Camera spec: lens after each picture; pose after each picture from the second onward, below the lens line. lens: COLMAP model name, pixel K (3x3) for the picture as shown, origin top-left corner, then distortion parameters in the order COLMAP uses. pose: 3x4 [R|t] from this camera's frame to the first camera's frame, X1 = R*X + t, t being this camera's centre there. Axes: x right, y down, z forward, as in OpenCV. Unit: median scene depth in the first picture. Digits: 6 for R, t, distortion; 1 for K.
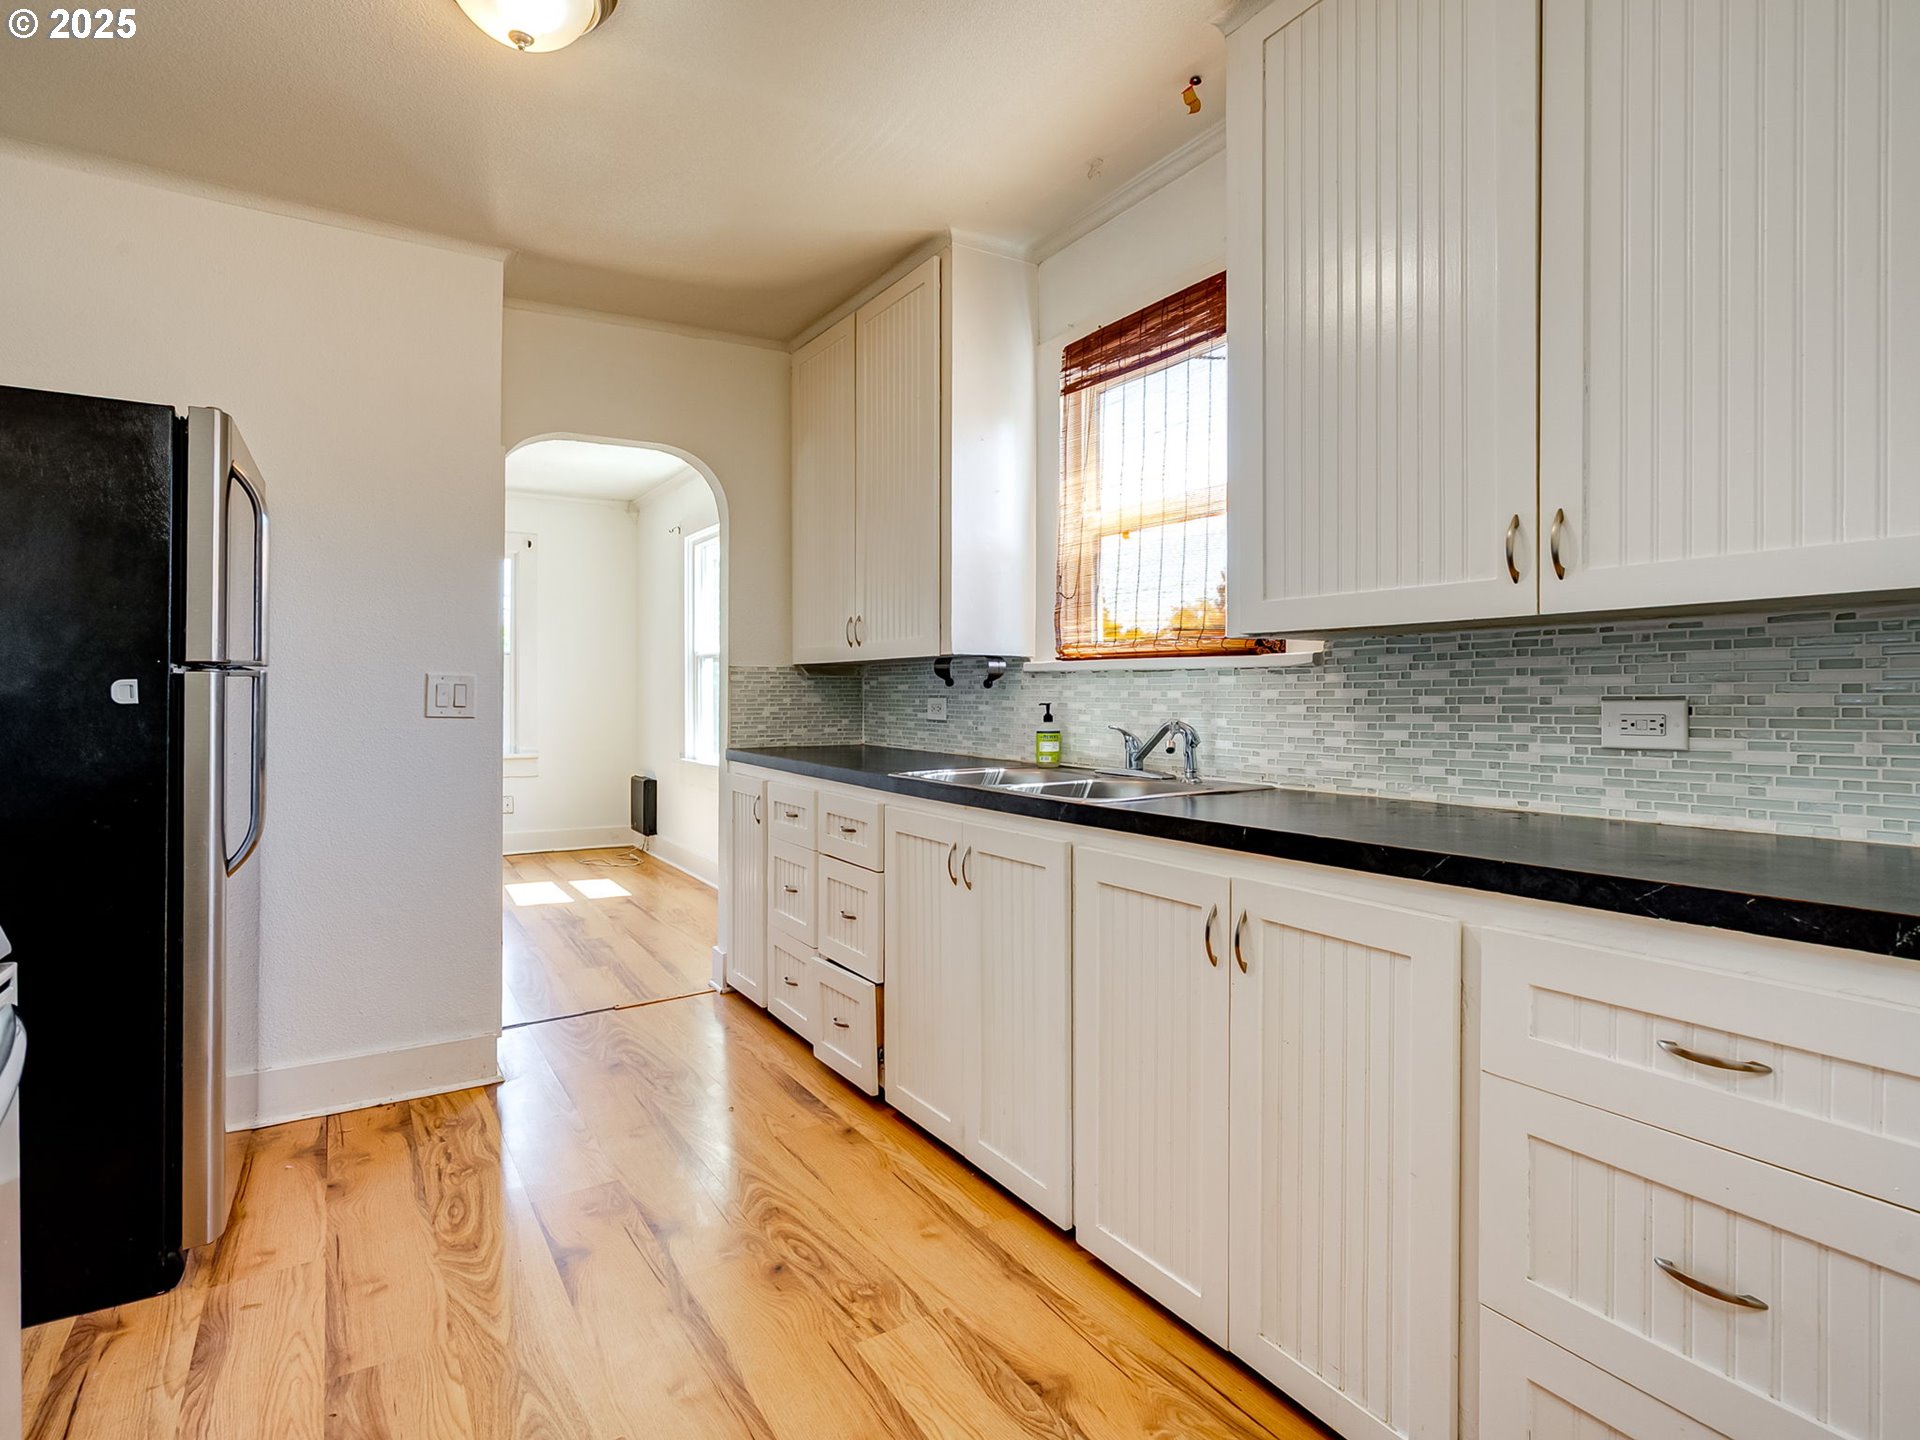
lens RADIAL K [[985.1, 0, 955.5], [0, 985.1, 700.6], [0, 0, 1]] dist [-0.004500, 0.000923]
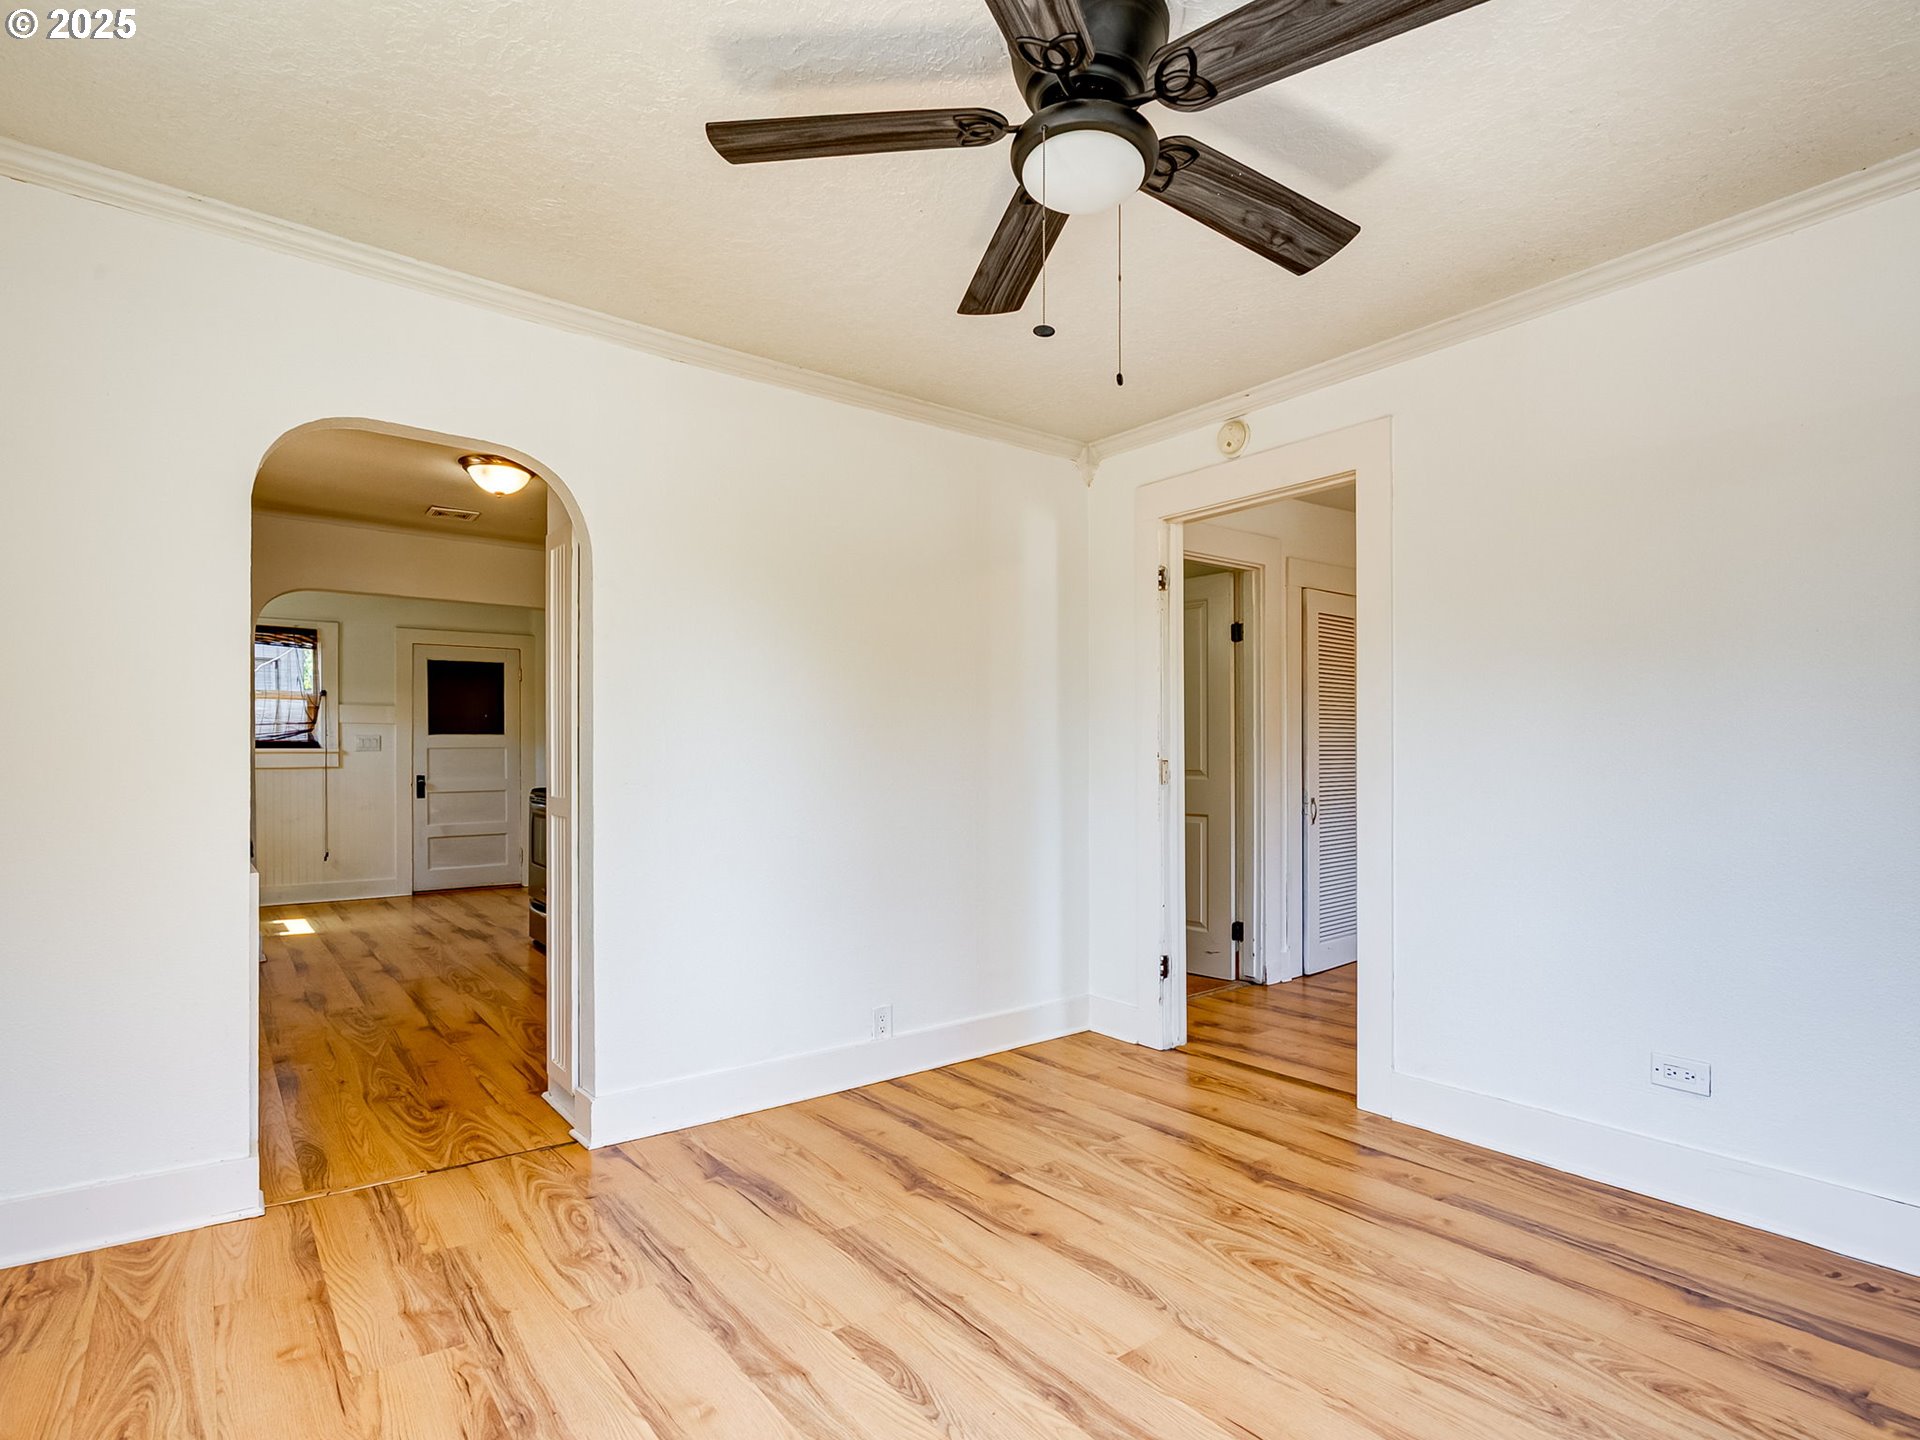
lens RADIAL K [[985.1, 0, 956.6], [0, 985.1, 758.9], [0, 0, 1]] dist [-0.004500, 0.000923]
pose [[-0.995608, -0.004948, -0.093492, -0.969016], [-0.005725, 0.999951, 0.008039, -0.026268], [0.093447, 0.008539, -0.995588, 2.546665]]
